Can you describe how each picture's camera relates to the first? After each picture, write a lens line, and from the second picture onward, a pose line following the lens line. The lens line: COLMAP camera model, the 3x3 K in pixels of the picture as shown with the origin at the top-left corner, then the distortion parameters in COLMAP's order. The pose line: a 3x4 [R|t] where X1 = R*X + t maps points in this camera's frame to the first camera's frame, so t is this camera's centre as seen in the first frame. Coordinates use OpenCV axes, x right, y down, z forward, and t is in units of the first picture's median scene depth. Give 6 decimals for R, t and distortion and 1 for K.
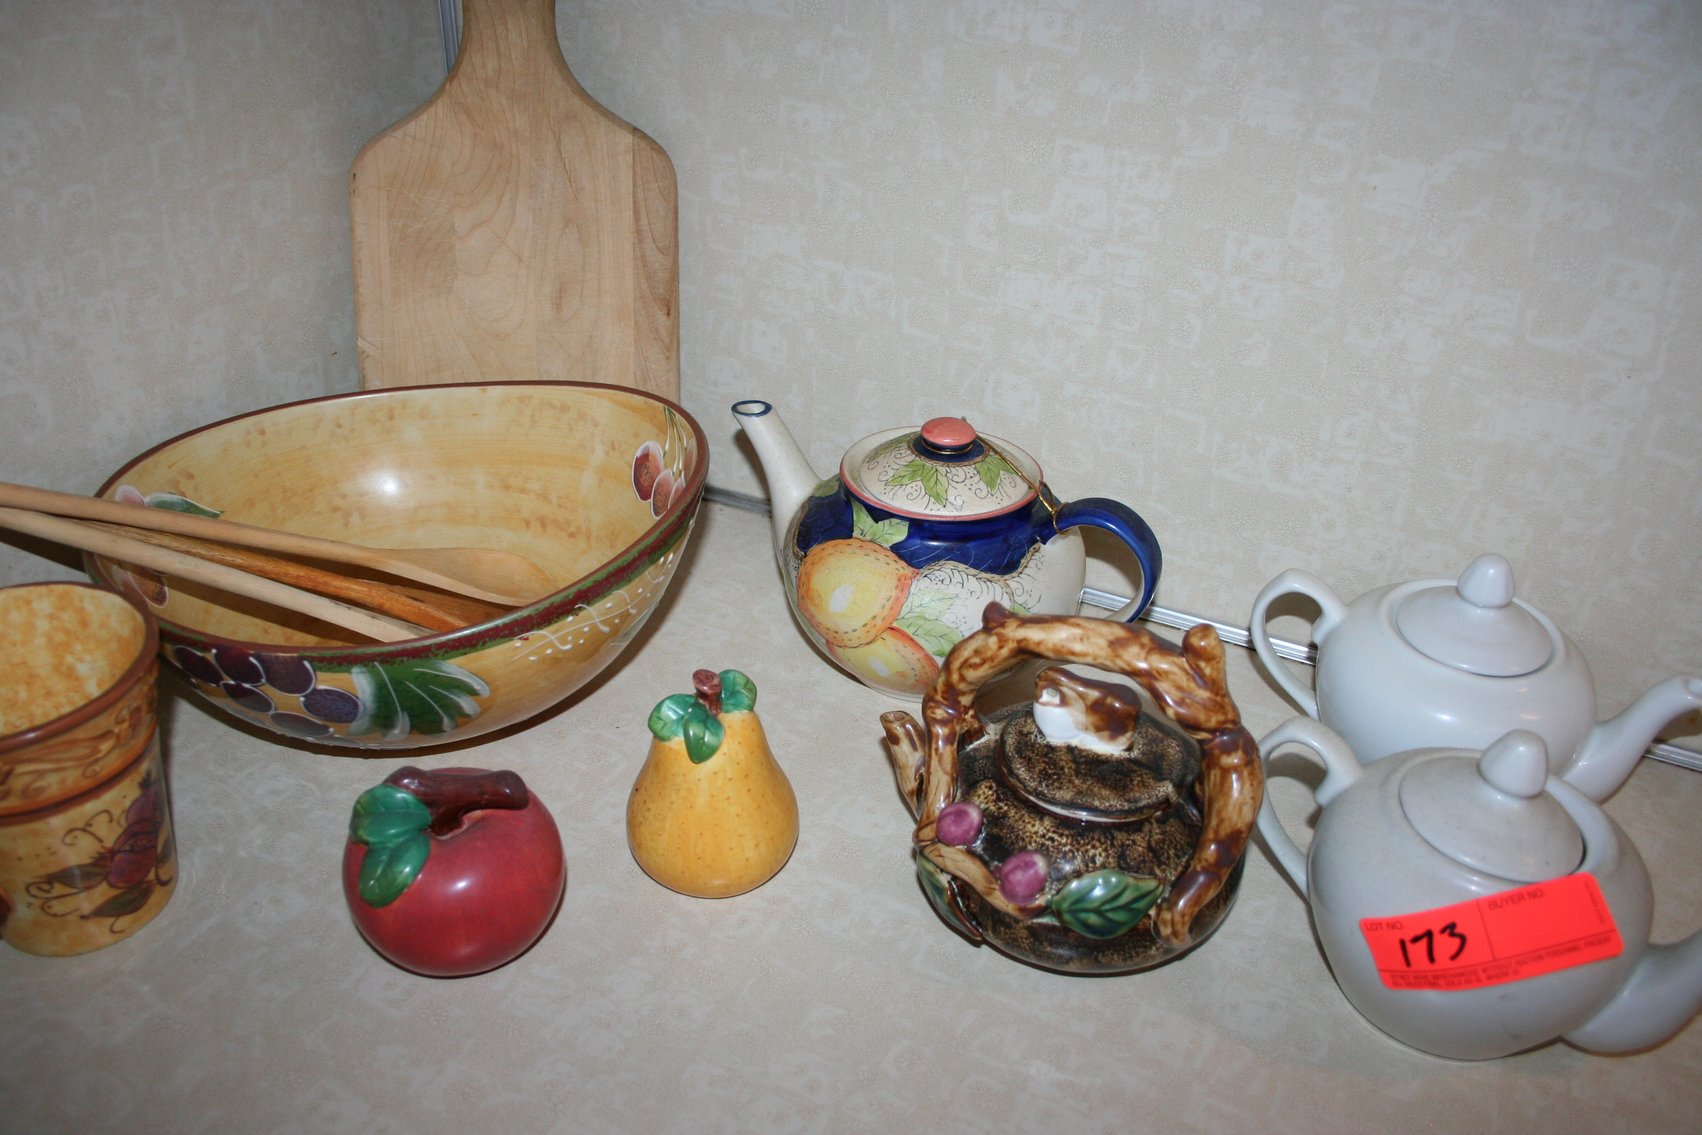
lens RADIAL K [[1407.5, 0, 850.2], [0, 1407.5, 582.8], [0, 0, 1]] dist [-0.154286, 0.121899]
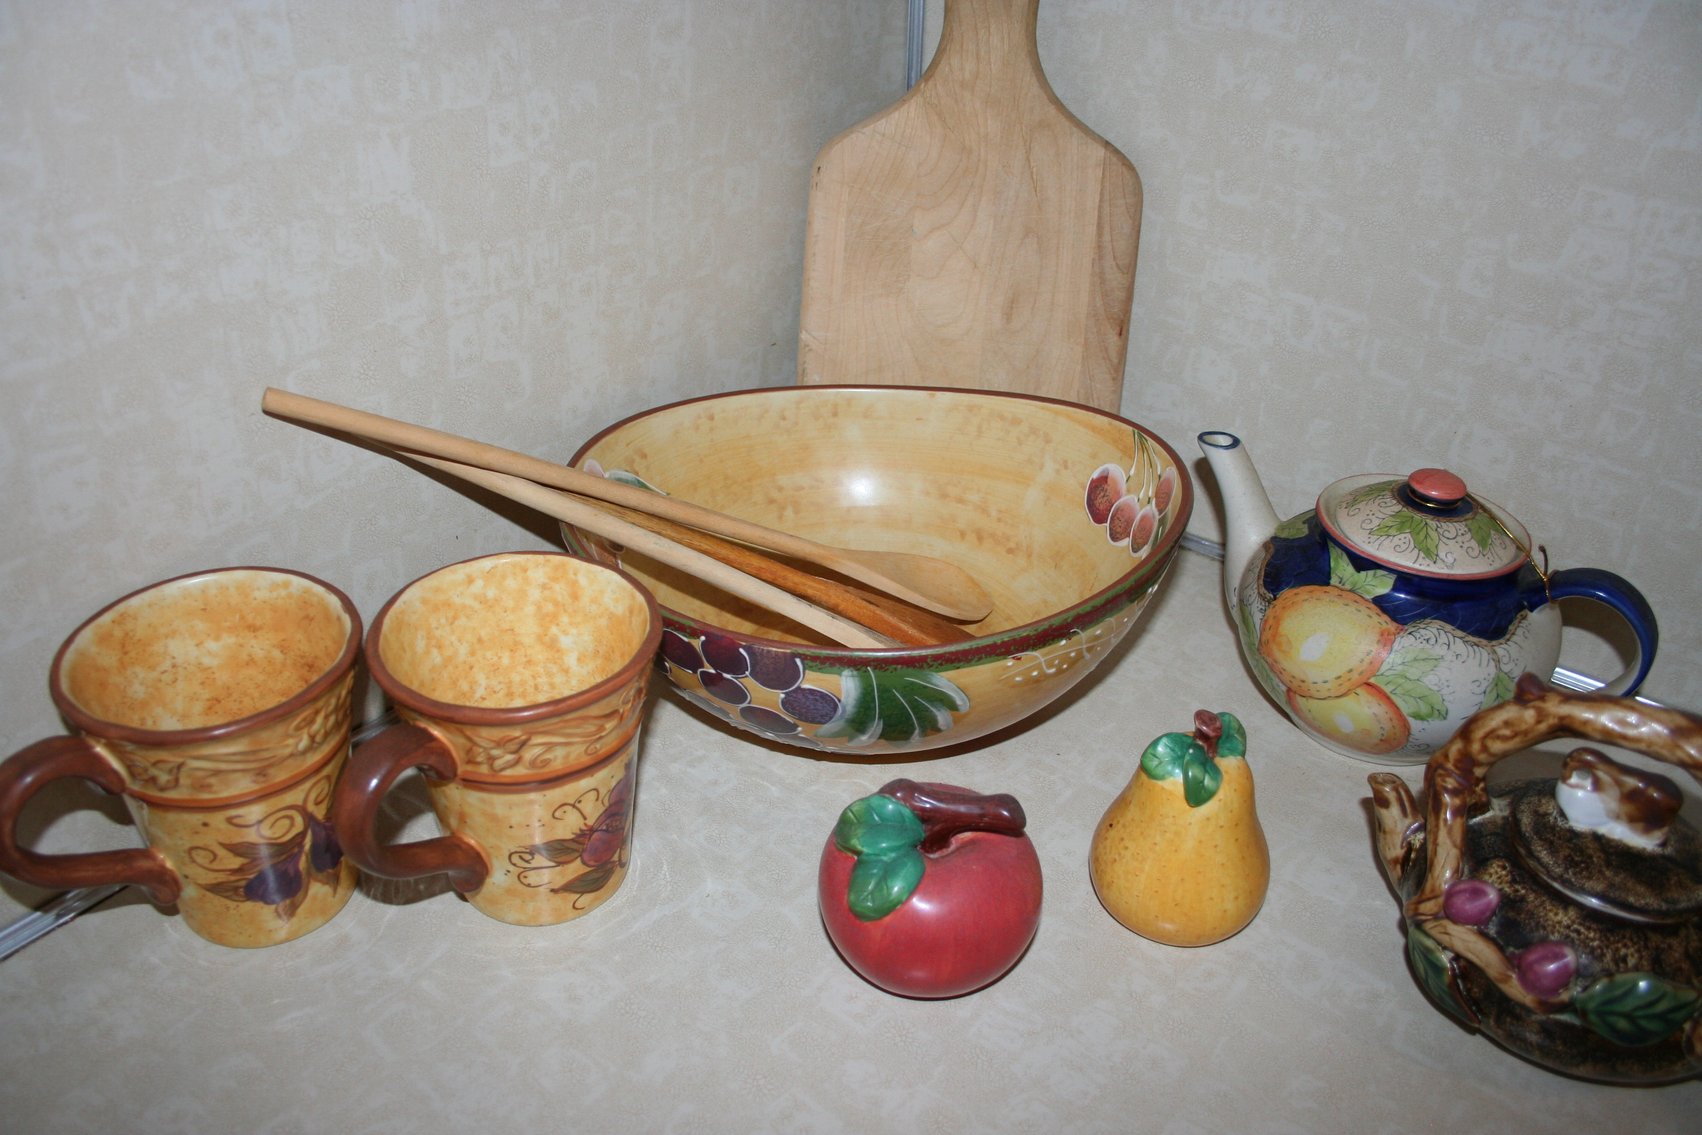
lens RADIAL K [[1407.5, 0, 846.4], [0, 1407.5, 582.7], [0, 0, 1]] dist [-0.154286, 0.121899]
pose [[0.981237, 0.099074, -0.165401, -0.176231], [-0.100688, 0.994917, -0.001378, 0.000893], [0.164424, 0.018006, 0.986225, 0.016247]]
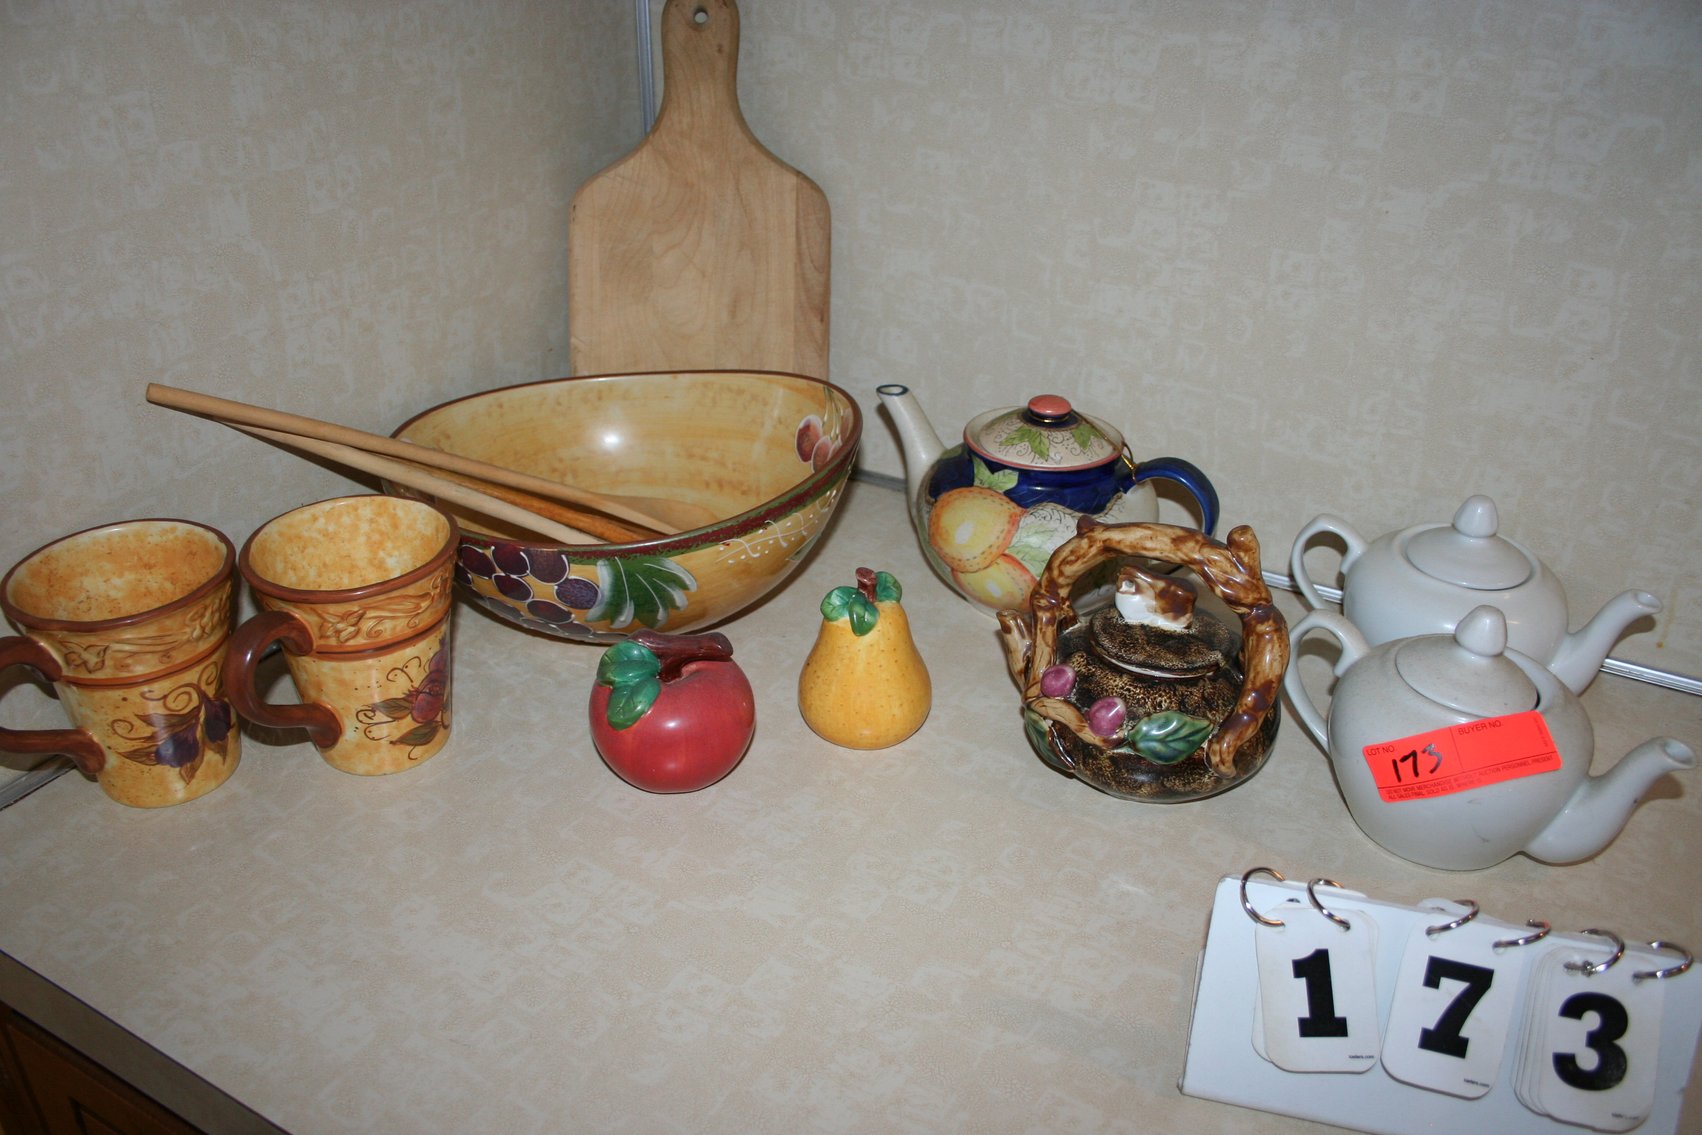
lens RADIAL K [[1407.5, 0, 849.2], [0, 1407.5, 580.5], [0, 0, 1]] dist [-0.154286, 0.121899]
pose [[0.997912, 0.013818, -0.063095, -0.031051], [-0.017063, 0.998544, -0.051182, 0.127347], [0.062296, 0.052151, 0.996694, -0.282941]]
